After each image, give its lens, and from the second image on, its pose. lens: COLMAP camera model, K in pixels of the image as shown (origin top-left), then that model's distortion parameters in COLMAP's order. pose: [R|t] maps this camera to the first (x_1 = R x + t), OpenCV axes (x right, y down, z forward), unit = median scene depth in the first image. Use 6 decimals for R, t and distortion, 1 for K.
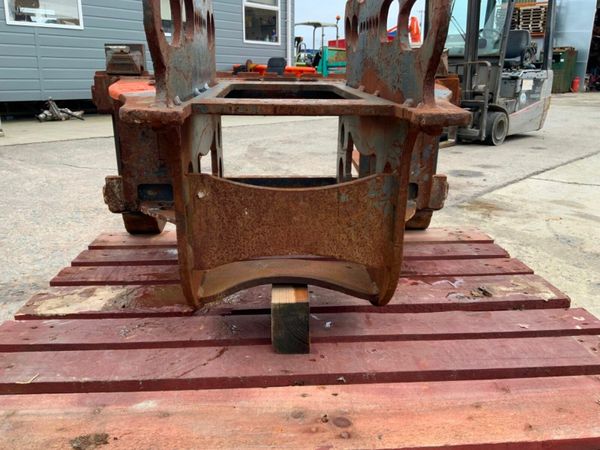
lens RADIAL K [[498.0, 0, 301.1], [0, 498.0, 225.7], [0, 0, 1]] dist [0.042867, -0.086778]
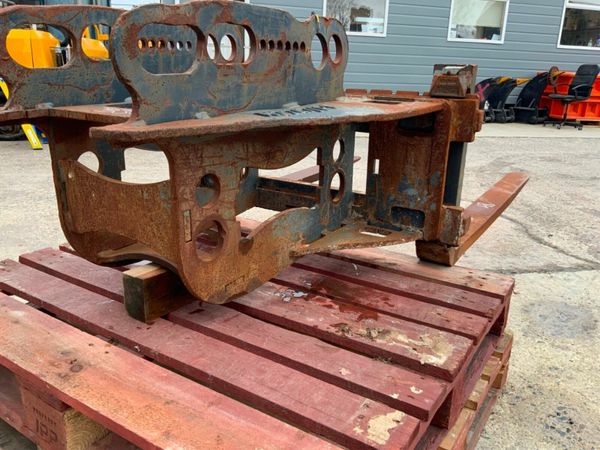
lens RADIAL K [[498.0, 0, 300.4], [0, 498.0, 228.7], [0, 0, 1]] dist [0.042867, -0.086778]
pose [[0.807700, 0.192532, -0.557272, 0.588375], [-0.193828, 0.979353, 0.057427, -0.065752], [0.556823, 0.061631, 0.828342, 0.127935]]
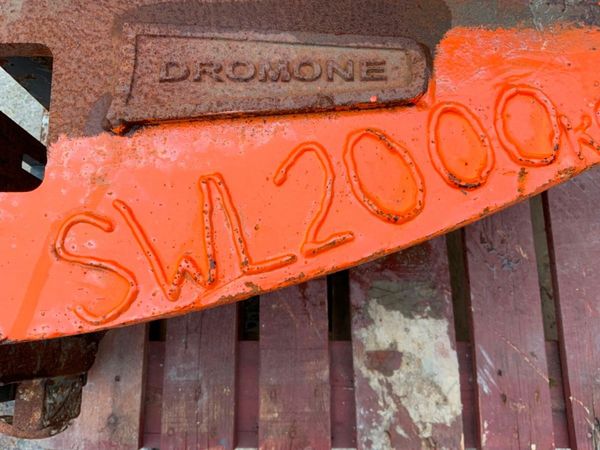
lens RADIAL K [[498.0, 0, 299.1], [0, 498.0, 225.2], [0, 0, 1]] dist [0.042867, -0.086778]
pose [[0.050350, -0.972249, 0.228468, -0.328503], [0.296286, 0.233001, 0.926243, -0.393695], [-0.953771, 0.021055, 0.299795, 0.733048]]
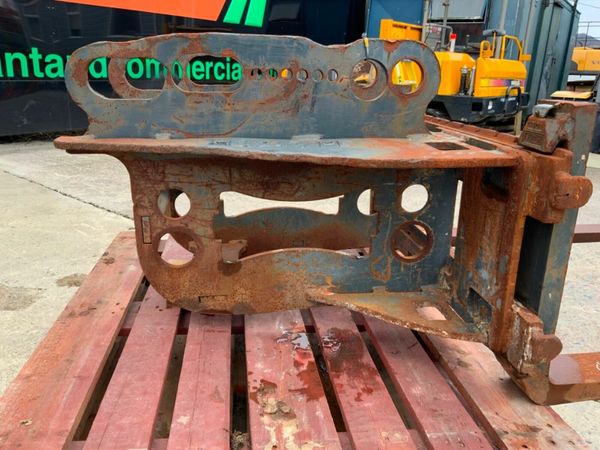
lens RADIAL K [[498.0, 0, 297.2], [0, 498.0, 223.0], [0, 0, 1]] dist [0.042867, -0.086778]
pose [[0.066007, 0.284551, -0.956386, 0.827339], [-0.333173, 0.909752, 0.247682, -0.267757], [0.940553, 0.302293, 0.154855, 0.666123]]
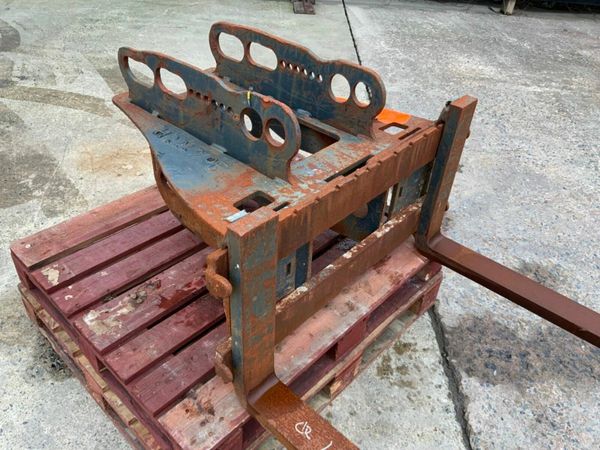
lens RADIAL K [[498.0, 0, 298.9], [0, 498.0, 226.6], [0, 0, 1]] dist [0.042867, -0.086778]
pose [[-0.717957, 0.380149, -0.583117, 0.609049], [-0.279062, 0.610250, 0.741430, -0.864031], [0.637701, 0.695041, -0.332048, 1.272105]]
